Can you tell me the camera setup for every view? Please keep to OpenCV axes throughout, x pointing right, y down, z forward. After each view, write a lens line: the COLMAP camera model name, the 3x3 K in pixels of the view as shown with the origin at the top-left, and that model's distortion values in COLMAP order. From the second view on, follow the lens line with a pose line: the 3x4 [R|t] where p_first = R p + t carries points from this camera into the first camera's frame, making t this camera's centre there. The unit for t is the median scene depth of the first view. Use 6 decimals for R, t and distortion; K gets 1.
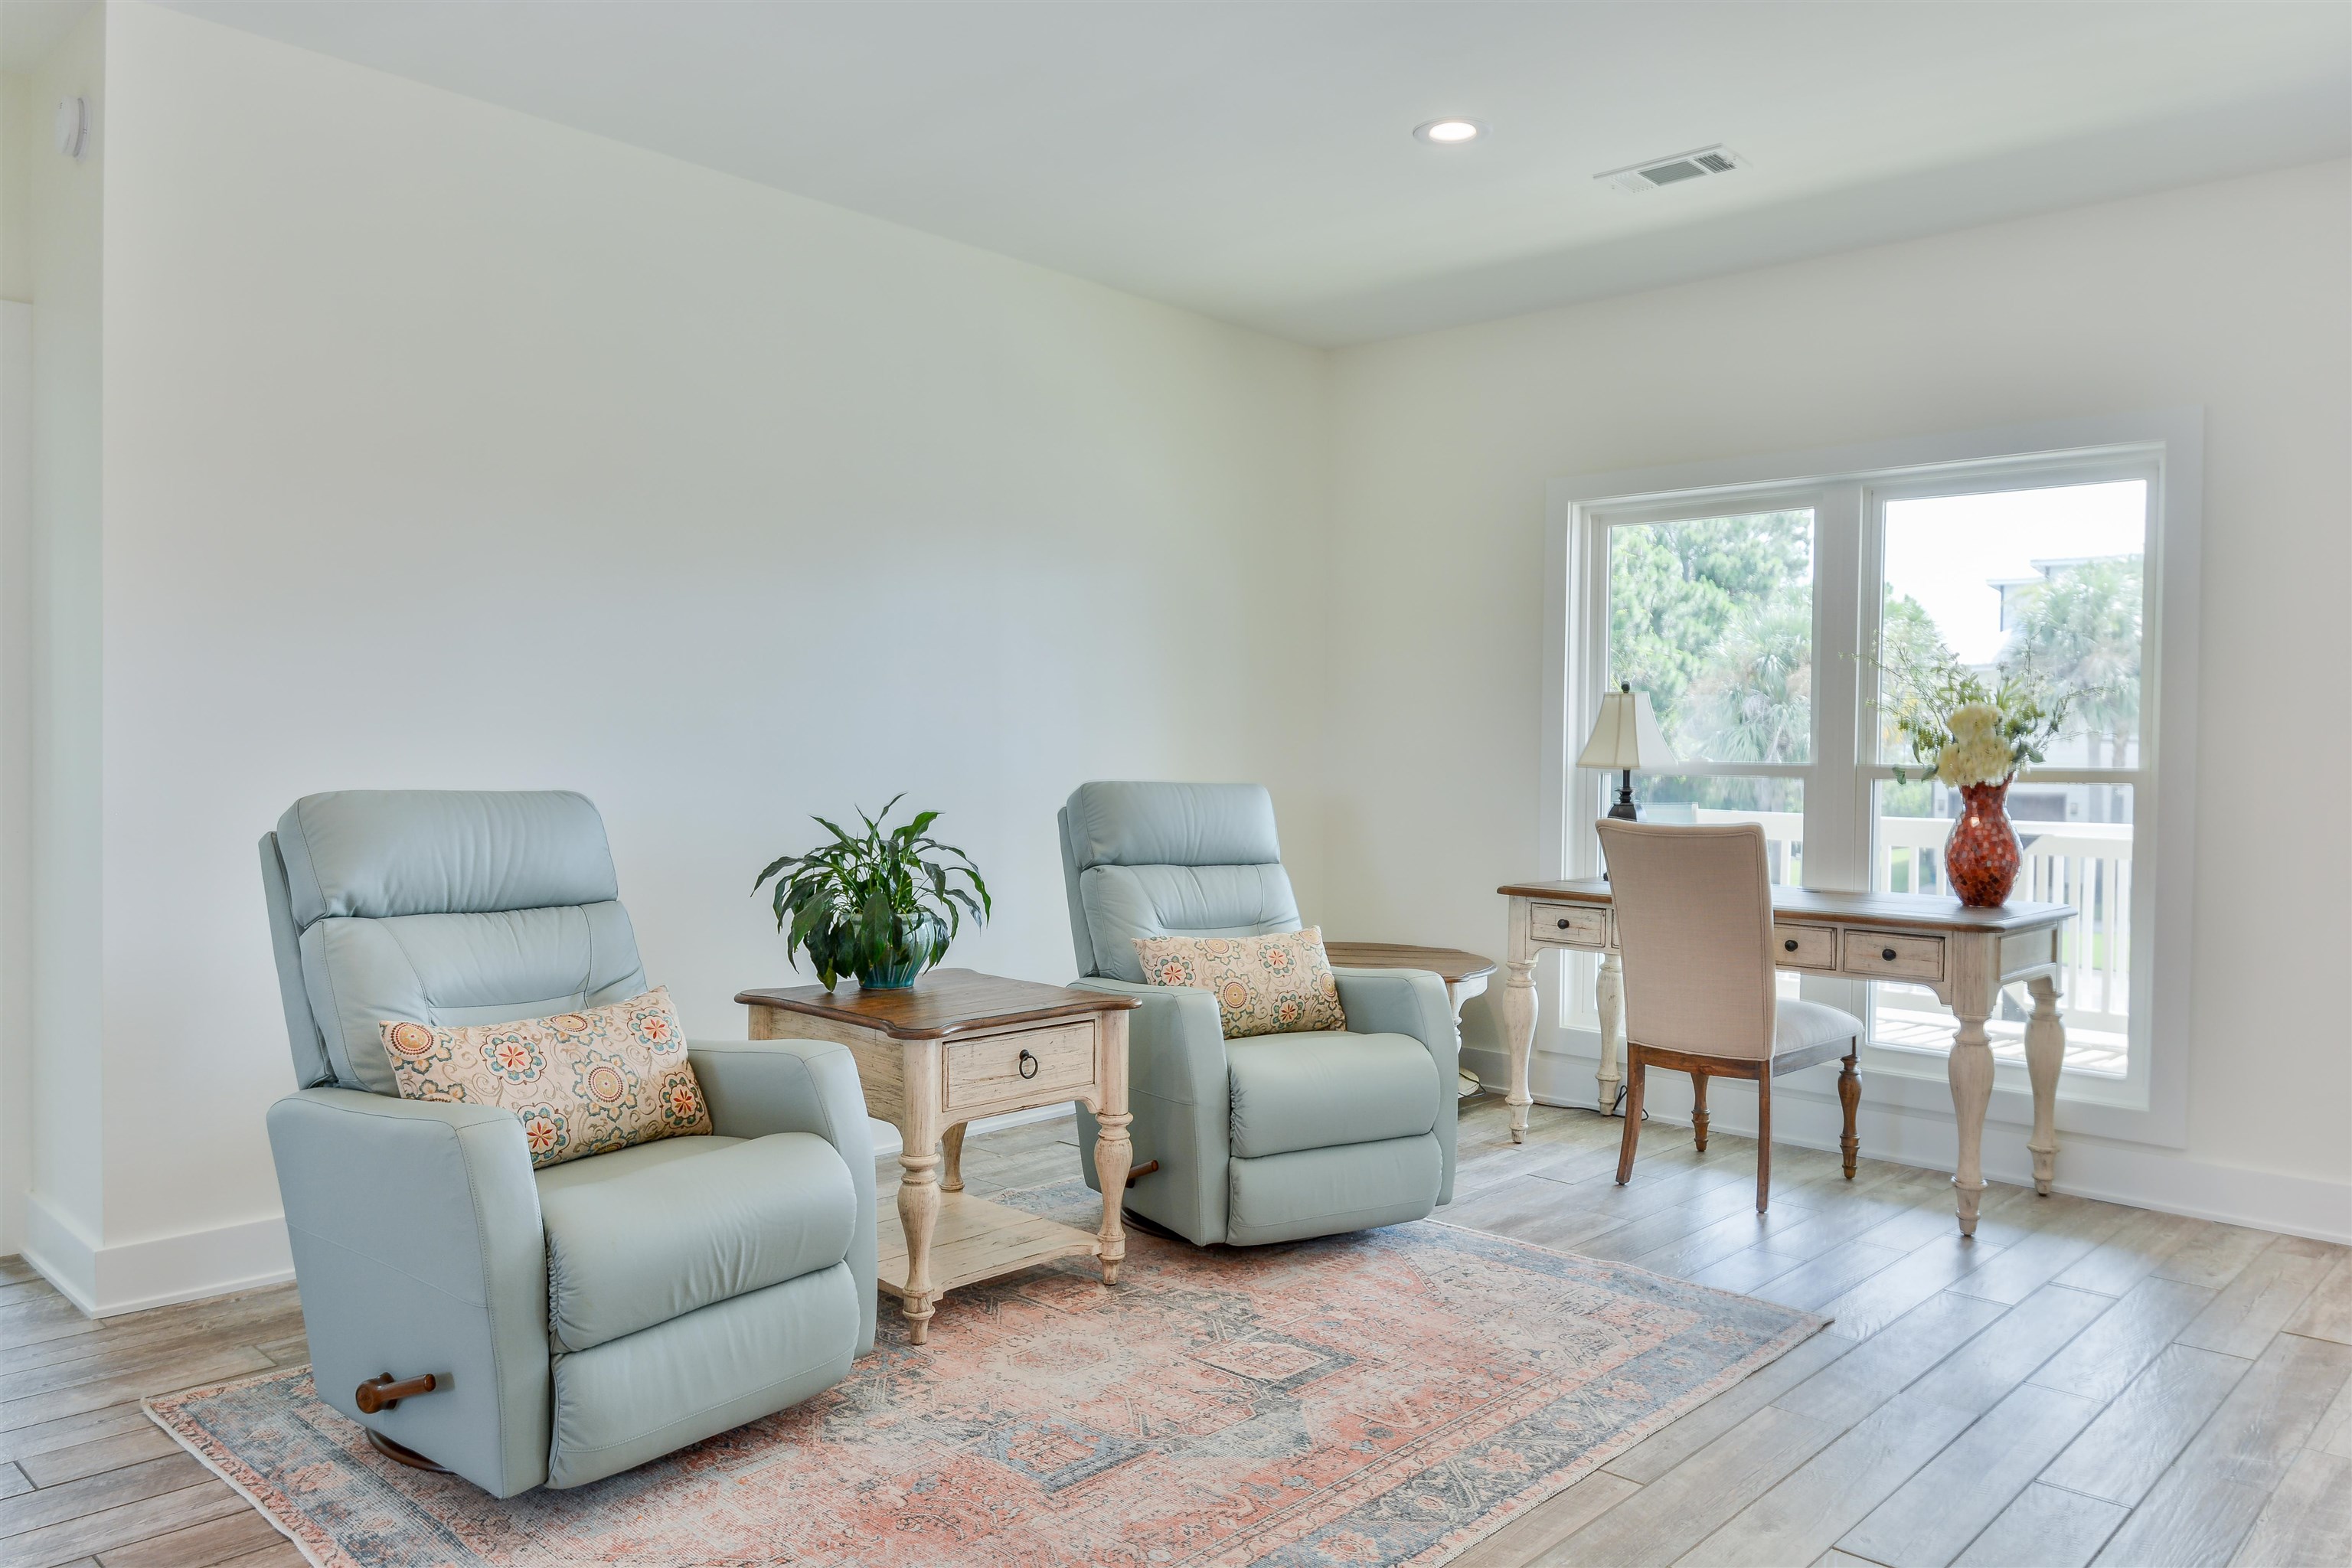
lens RADIAL K [[1694.0, 0, 1150.9], [0, 1694.0, 791.0], [0, 0, 1]] dist [0.020786, -0.042109]
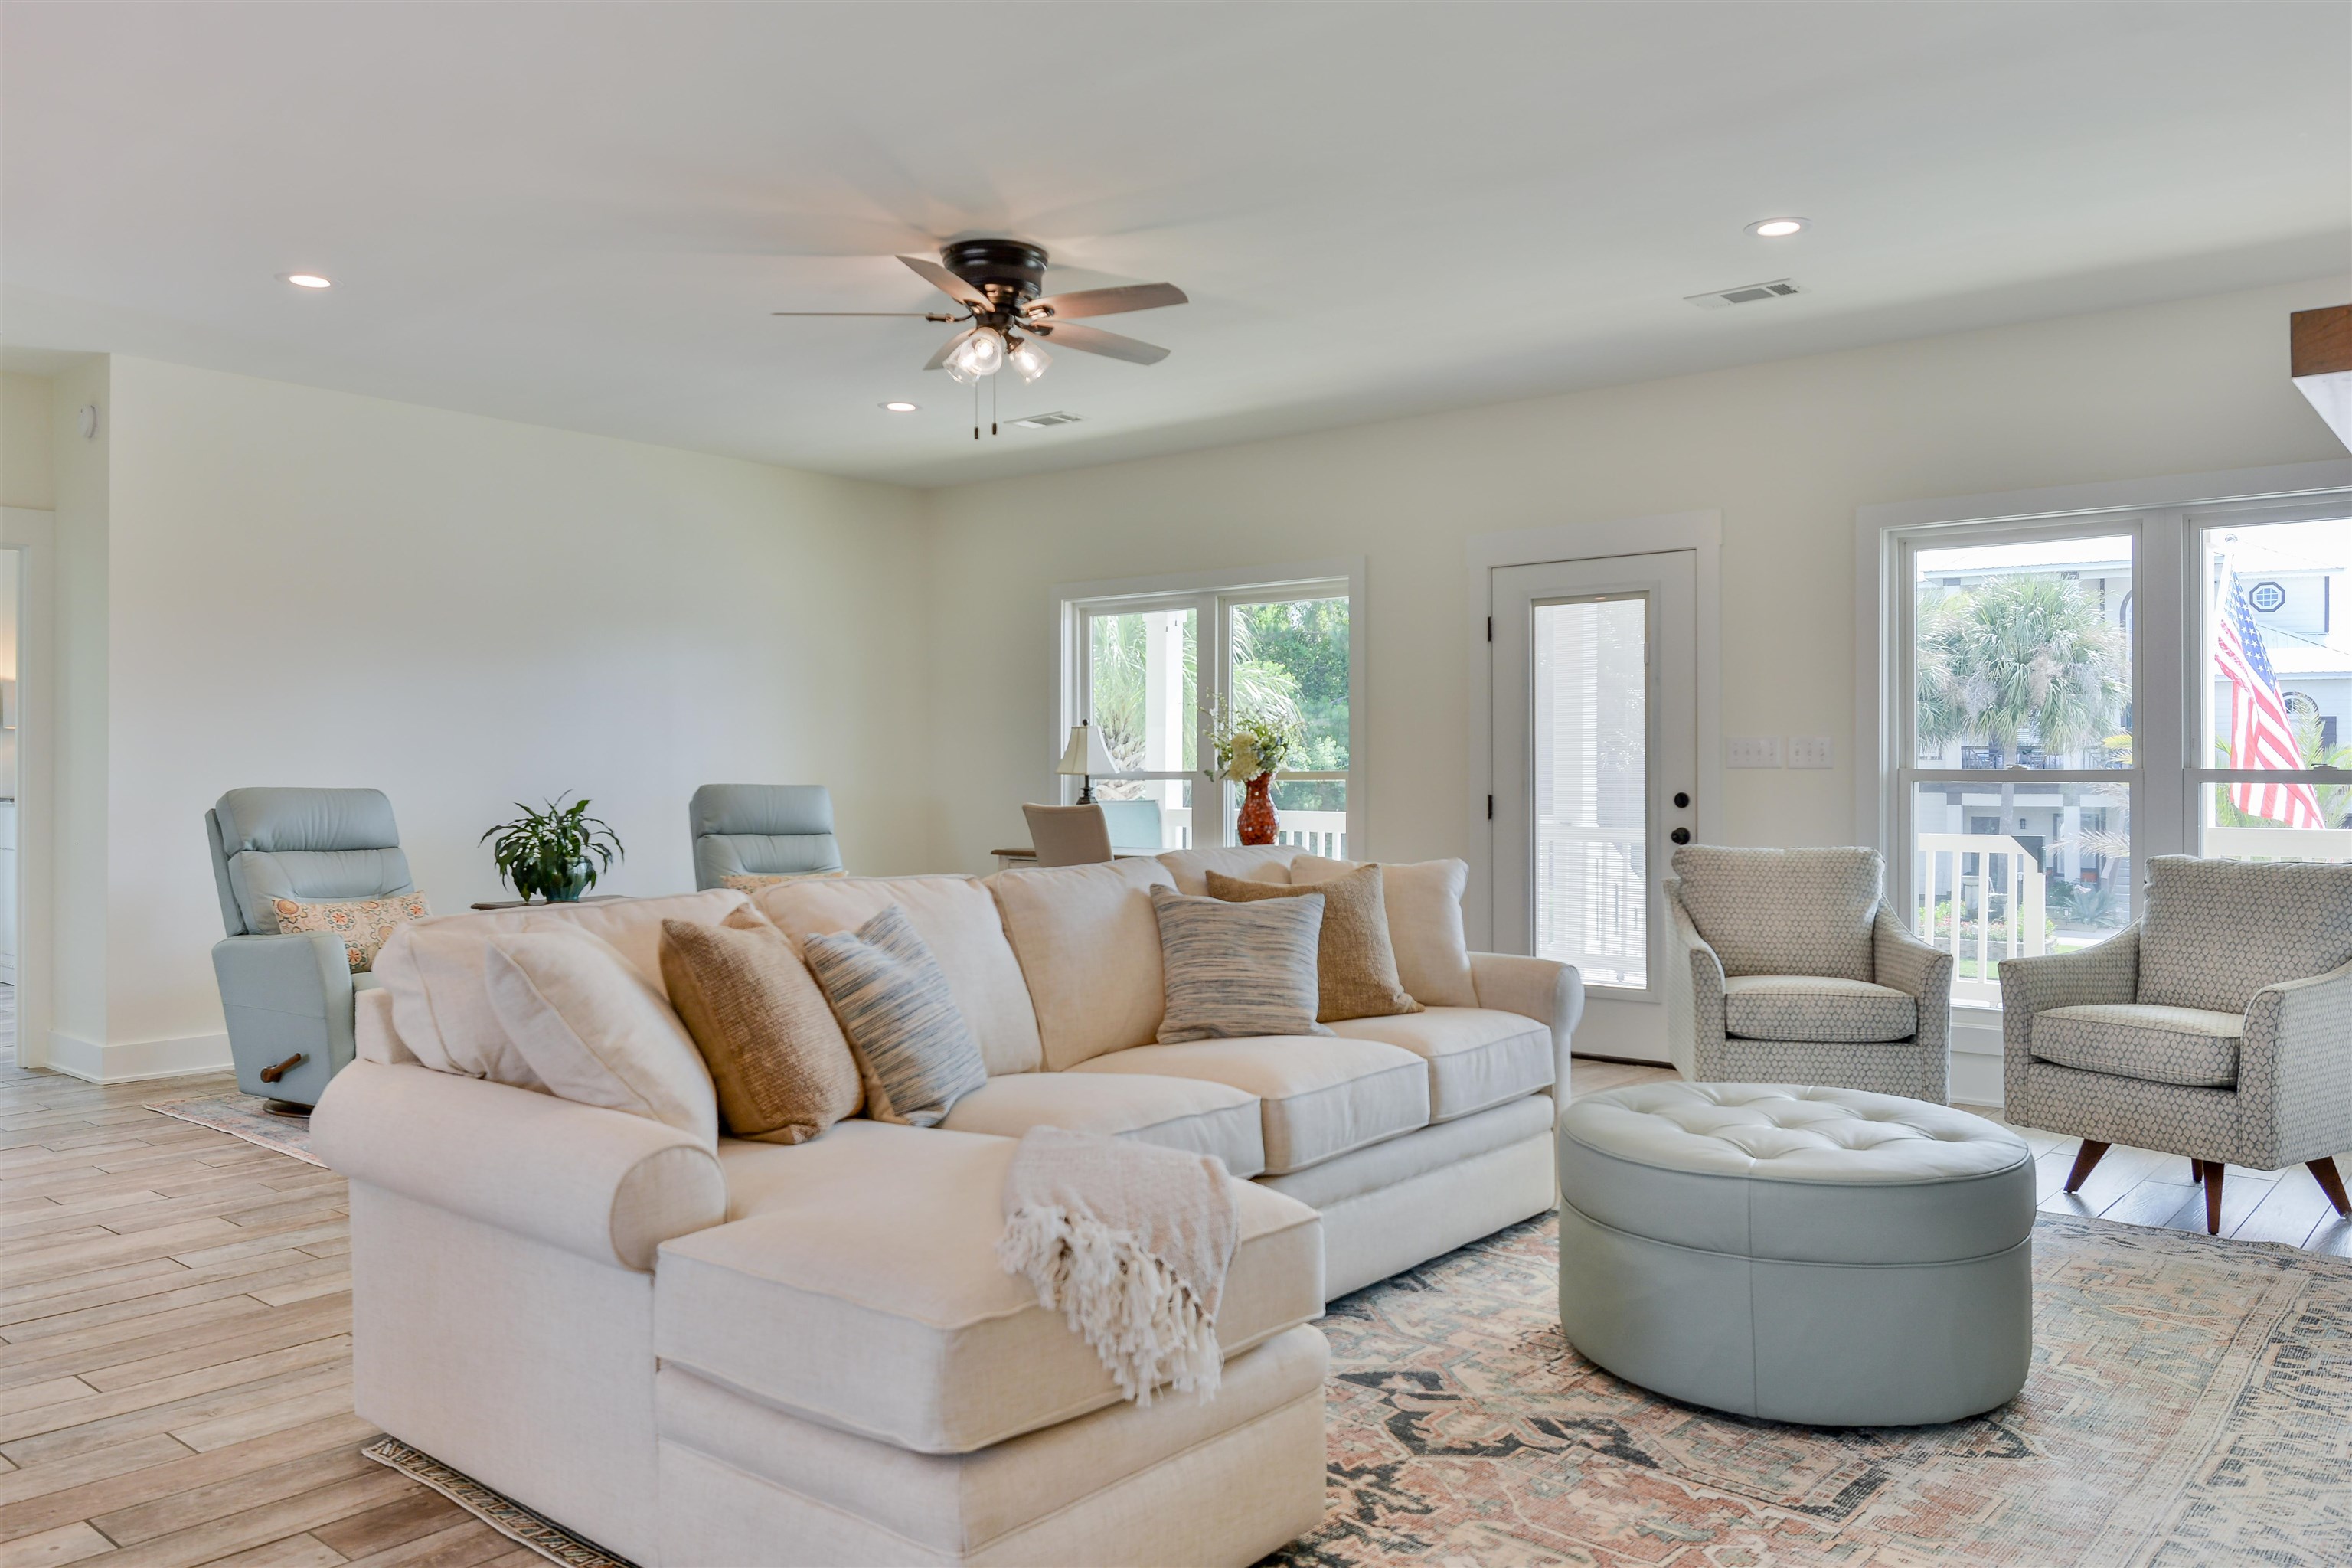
lens RADIAL K [[1817.1, 0, 1182.2], [0, 1817.1, 778.8], [0, 0, 1]] dist [0.011416, -0.008633]
pose [[0.998120, -0.008489, 0.060697, 0.380884], [0.009699, 0.999759, -0.019679, 0.034161], [-0.060515, 0.020231, 0.997962, -0.942348]]
